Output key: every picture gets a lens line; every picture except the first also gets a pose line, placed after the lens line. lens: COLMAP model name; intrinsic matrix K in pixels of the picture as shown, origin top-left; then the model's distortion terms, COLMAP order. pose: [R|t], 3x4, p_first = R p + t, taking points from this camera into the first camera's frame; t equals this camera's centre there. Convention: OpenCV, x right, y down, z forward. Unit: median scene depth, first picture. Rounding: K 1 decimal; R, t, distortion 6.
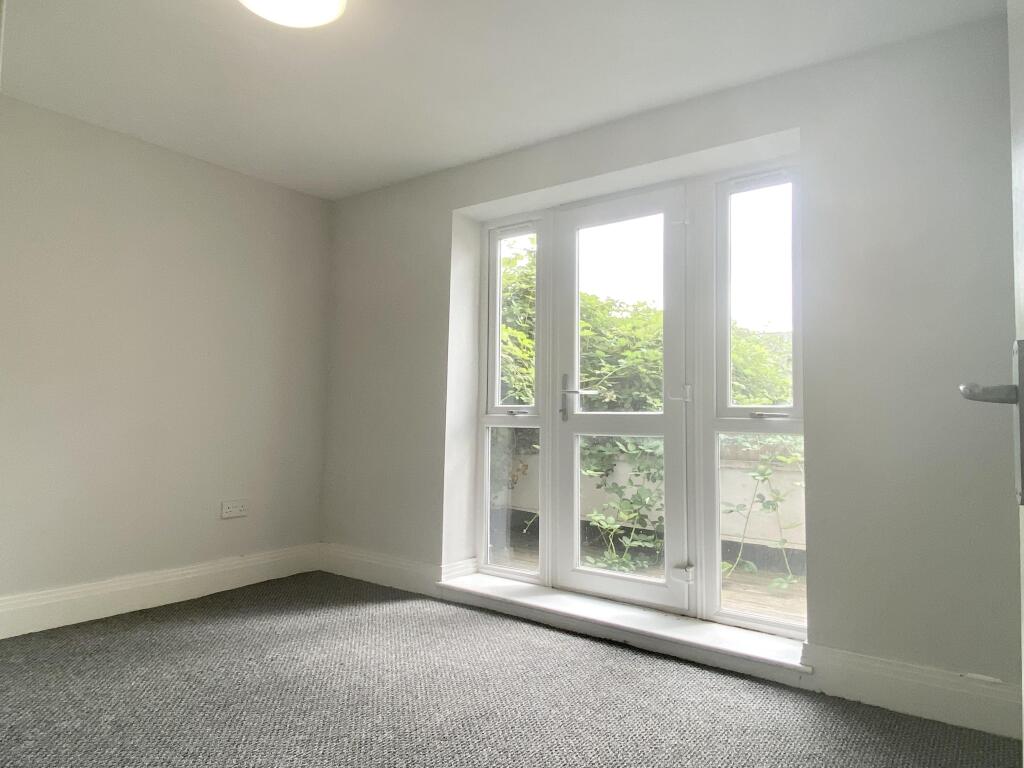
lens RADIAL K [[639.1, 0, 512.0], [0, 639.1, 384.0], [0, 0, 1]] dist [0.004387, -0.000621]
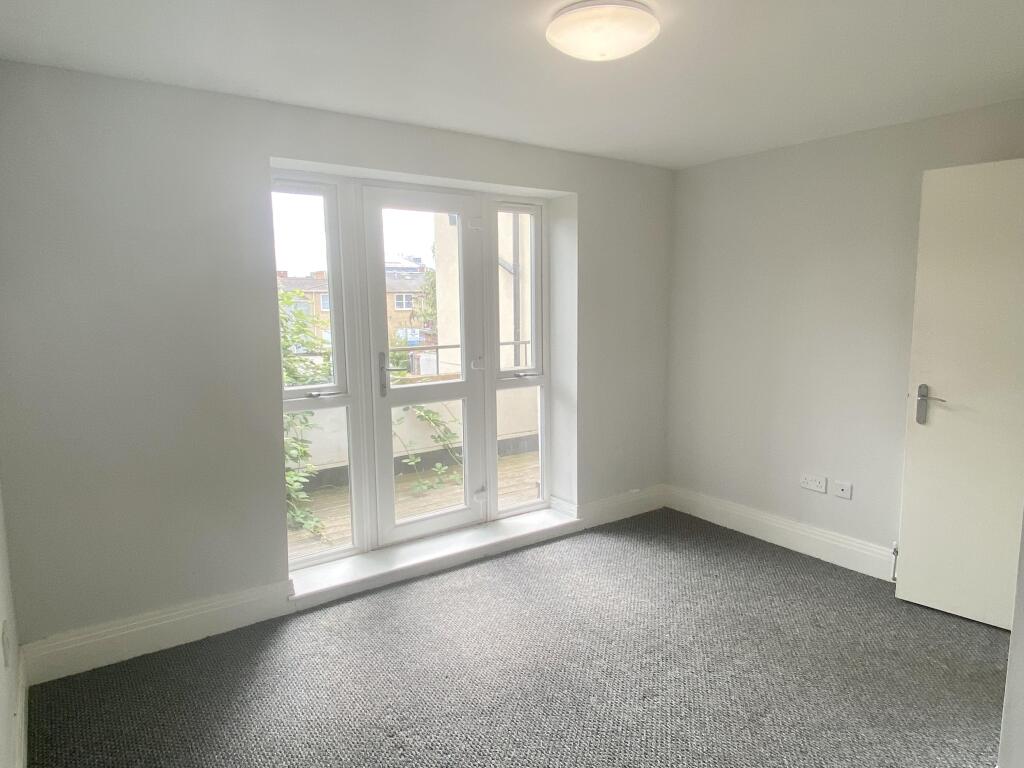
lens RADIAL K [[639.1, 0, 512.0], [0, 639.1, 384.0], [0, 0, 1]] dist [0.004387, -0.000621]
pose [[0.299339, -0.145568, 0.942977, -0.964470], [-0.037421, 0.985742, 0.164049, -0.163168], [-0.953413, -0.084393, 0.289624, 0.560983]]
